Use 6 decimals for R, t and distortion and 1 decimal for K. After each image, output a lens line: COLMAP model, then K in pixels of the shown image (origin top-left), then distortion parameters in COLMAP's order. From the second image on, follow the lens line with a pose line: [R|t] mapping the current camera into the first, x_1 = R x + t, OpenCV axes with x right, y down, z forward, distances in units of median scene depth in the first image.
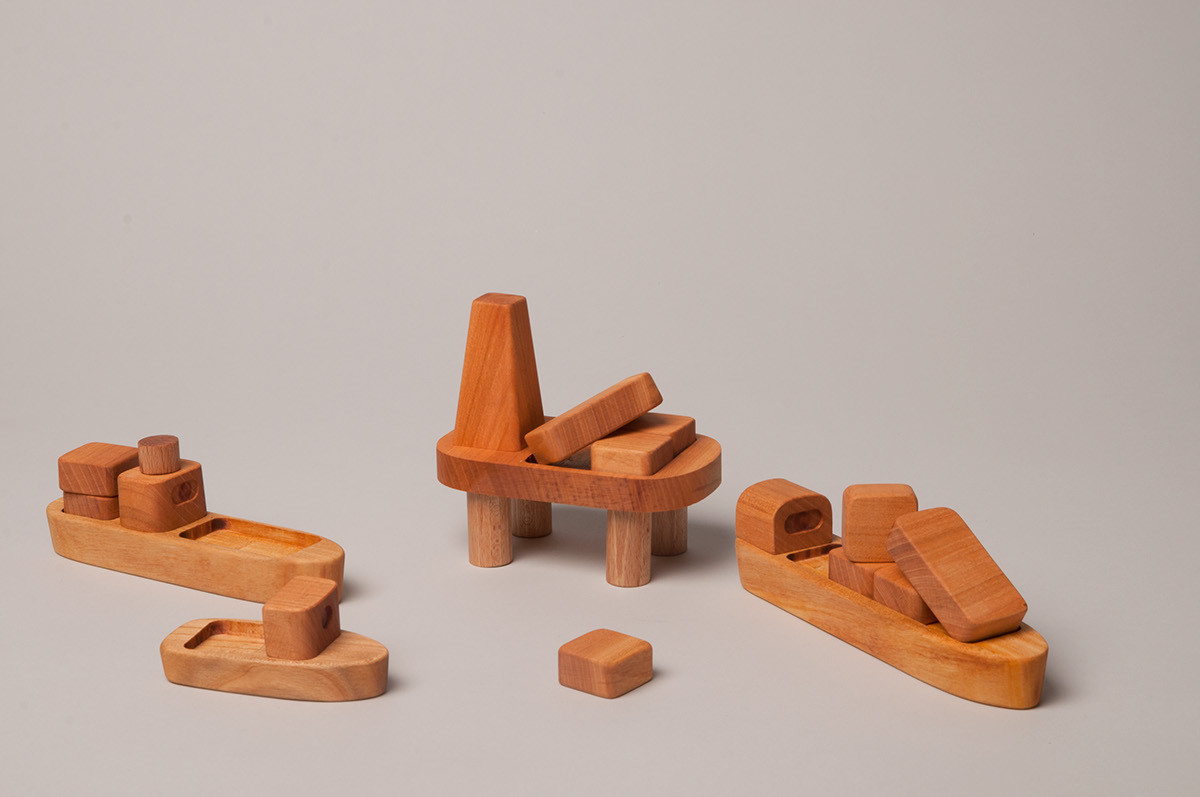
lens RADIAL K [[2586.5, 0, 599.9], [0, 2586.5, 398.4], [0, 0, 1]] dist [-0.002166, 0.000000]
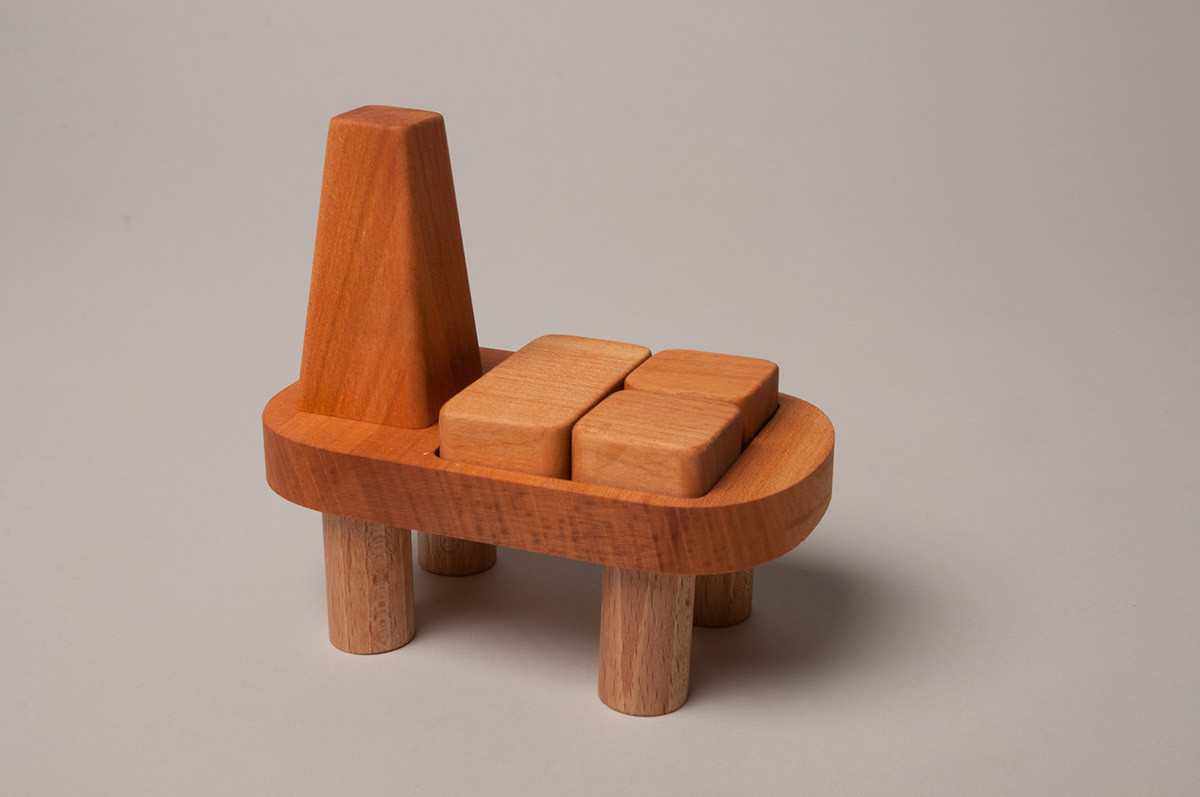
lens RADIAL K [[1800.0, 0, 598.4], [0, 1800.0, 399.9], [0, 0, 1]] dist [-0.241218, 0.000000]
pose [[0.999749, 0.016335, 0.015344, -0.003708], [-0.017417, 0.997164, 0.073219, -0.010692], [-0.014105, -0.073468, 0.997198, 0.666076]]
